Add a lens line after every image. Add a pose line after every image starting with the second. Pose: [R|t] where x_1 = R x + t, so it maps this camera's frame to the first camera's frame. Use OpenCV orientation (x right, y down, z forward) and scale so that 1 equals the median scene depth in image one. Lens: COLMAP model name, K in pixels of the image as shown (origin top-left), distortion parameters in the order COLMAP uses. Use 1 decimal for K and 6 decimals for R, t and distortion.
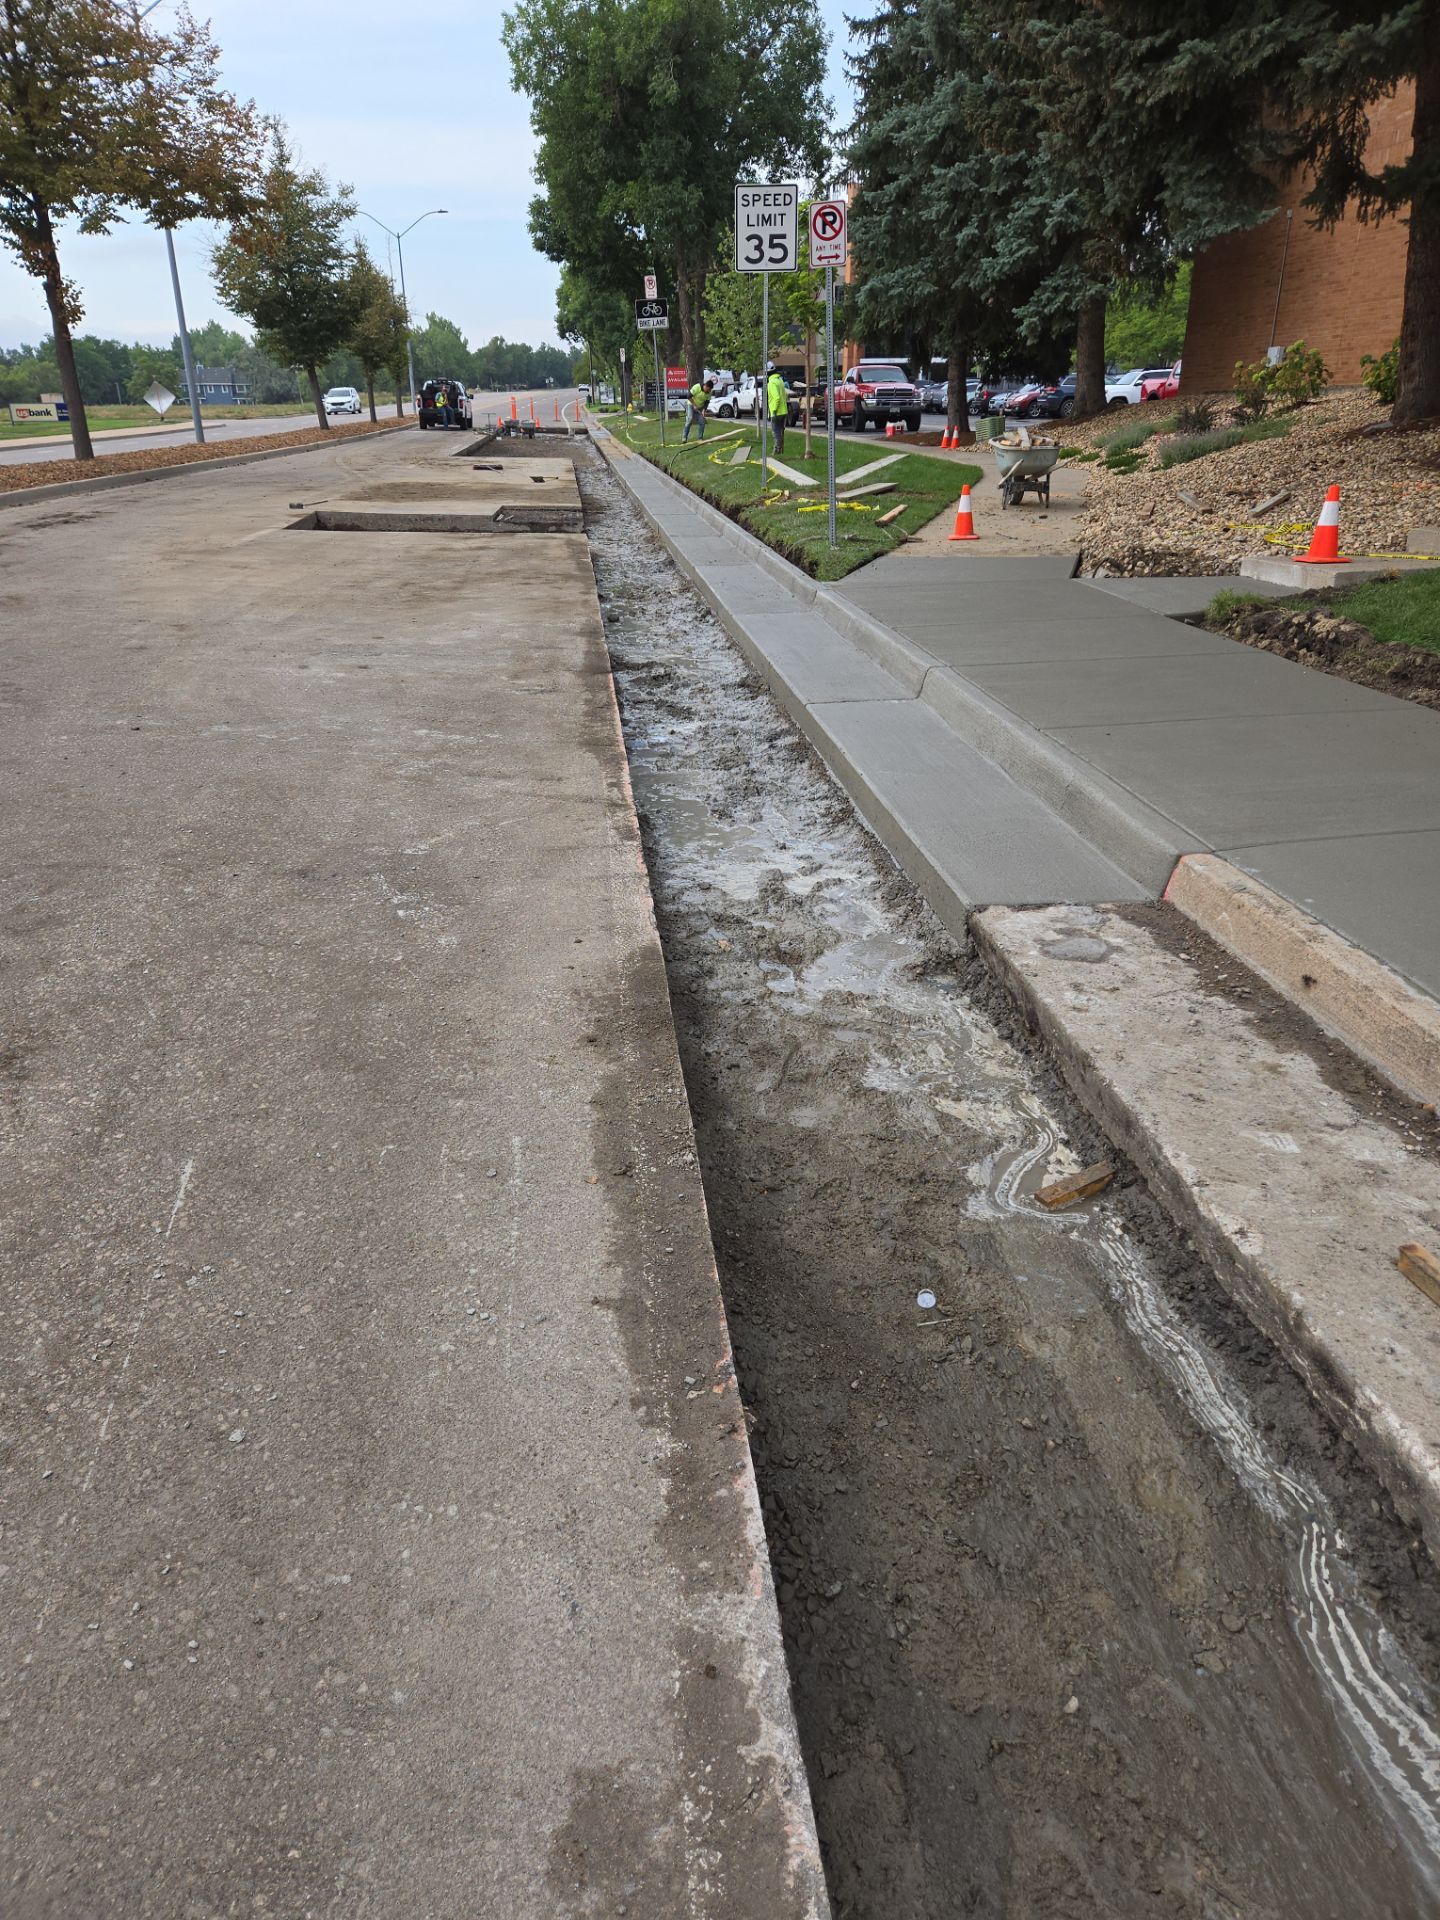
lens RADIAL K [[1452.0, 0, 726.3], [0, 1452.0, 963.8], [0, 0, 1]] dist [0.002503, -0.005100]
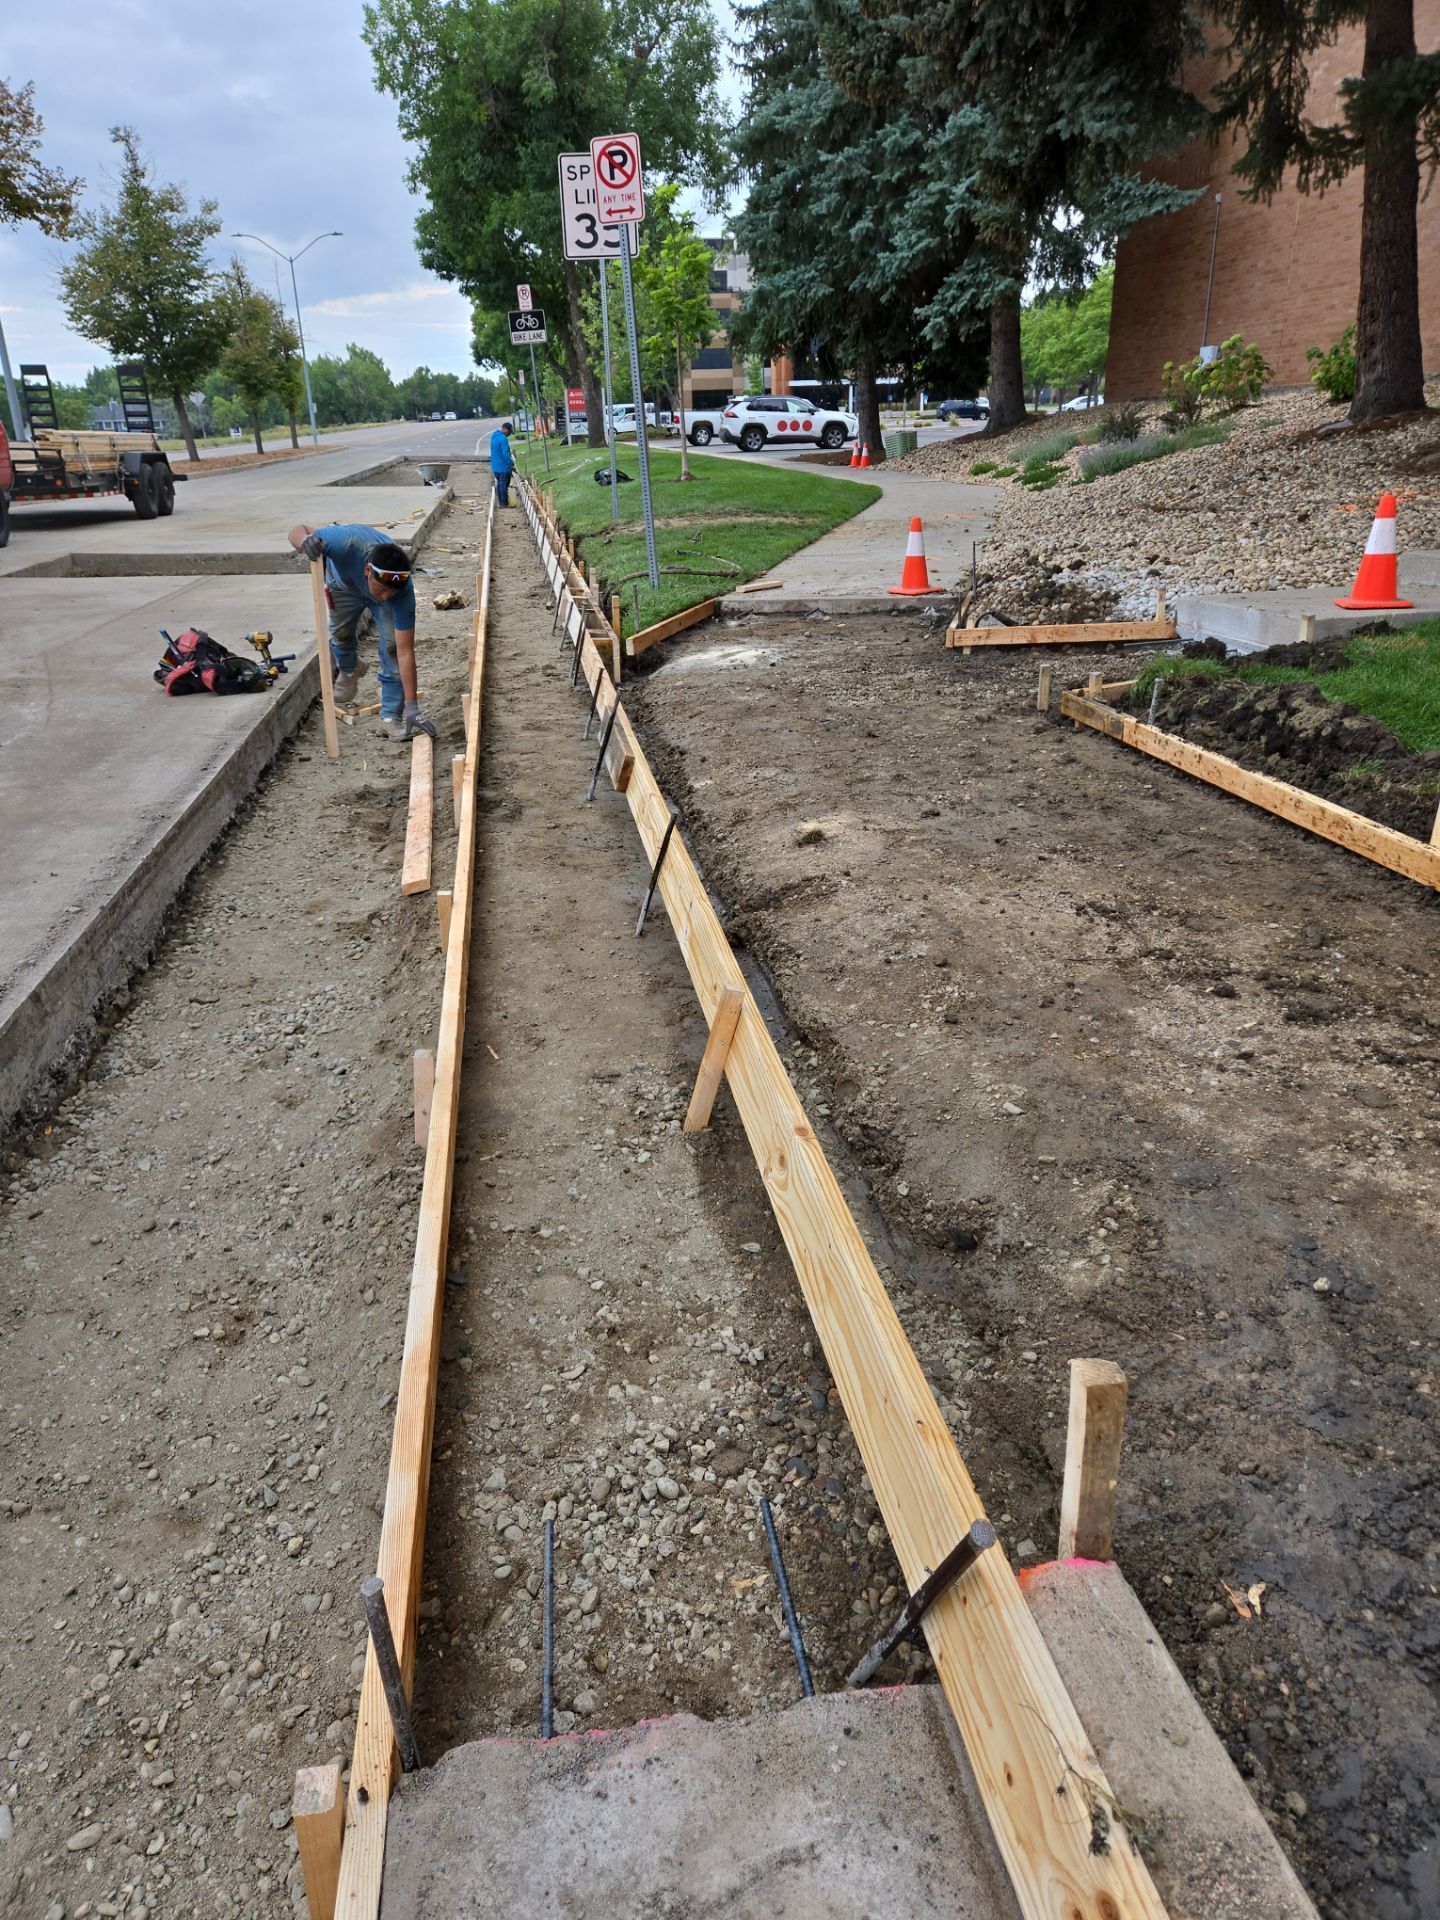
lens RADIAL K [[1461.6, 0, 720.0], [0, 1461.6, 960.0], [0, 0, 1]] dist [-0.005057, -0.007408]
pose [[0.999233, -0.029076, 0.026232, 0.042520], [0.029603, 0.999363, -0.019916, -0.037555], [-0.025636, 0.020677, 0.999457, 0.116069]]
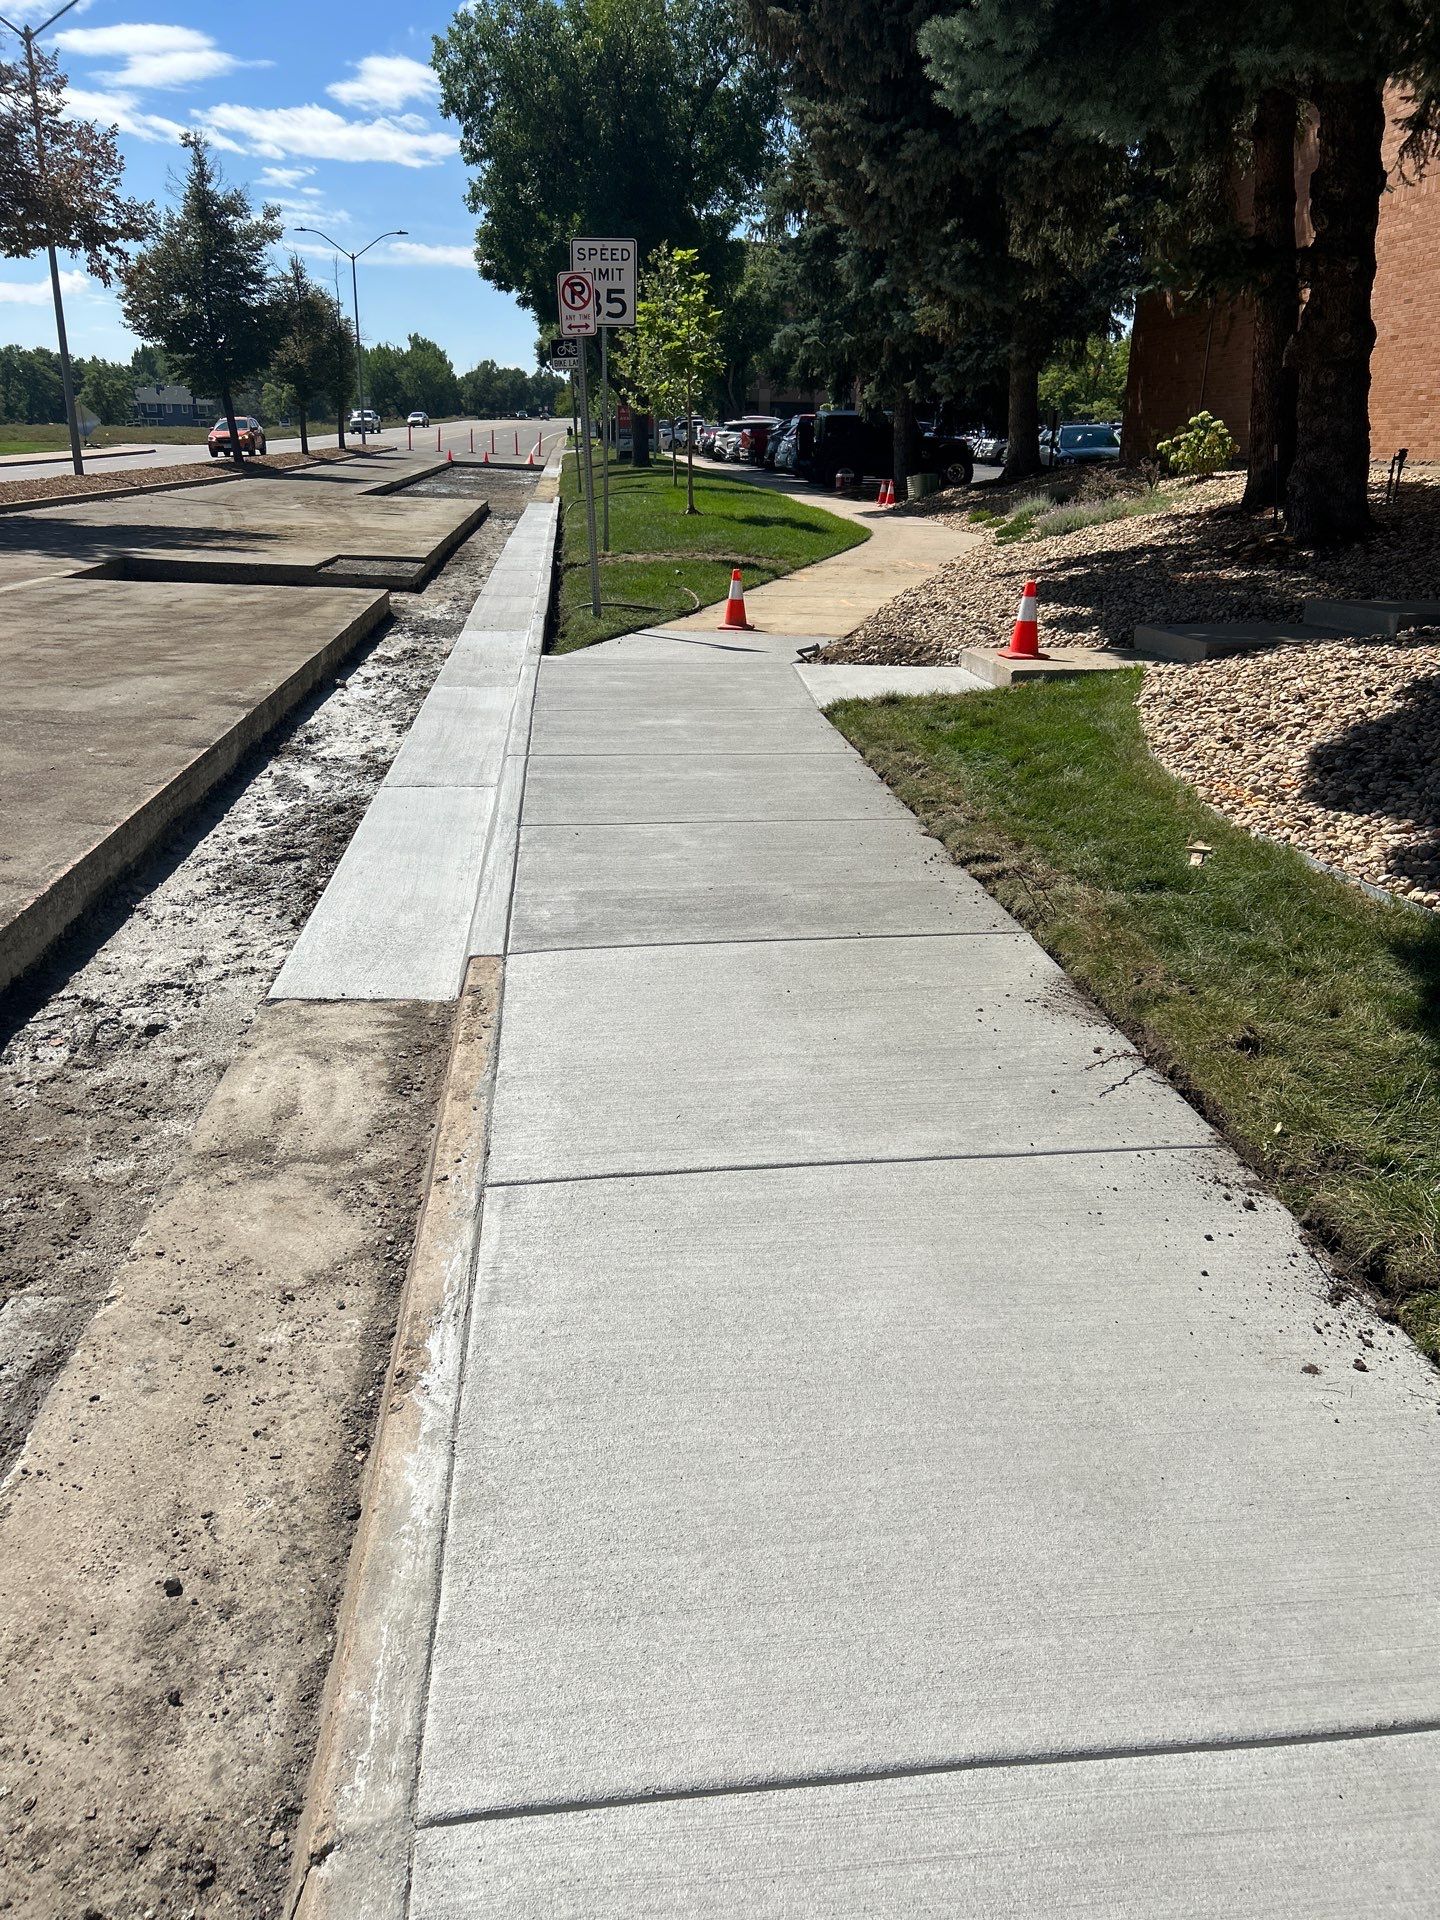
lens RADIAL K [[1658.9, 0, 720.0], [0, 1658.9, 960.0], [0, 0, 1]] dist [-0.091630, 0.161225]
pose [[0.999278, 0.036400, -0.010894, 0.089869], [-0.036989, 0.997524, -0.059821, -0.001263], [0.008689, 0.060181, 0.998150, -0.031448]]
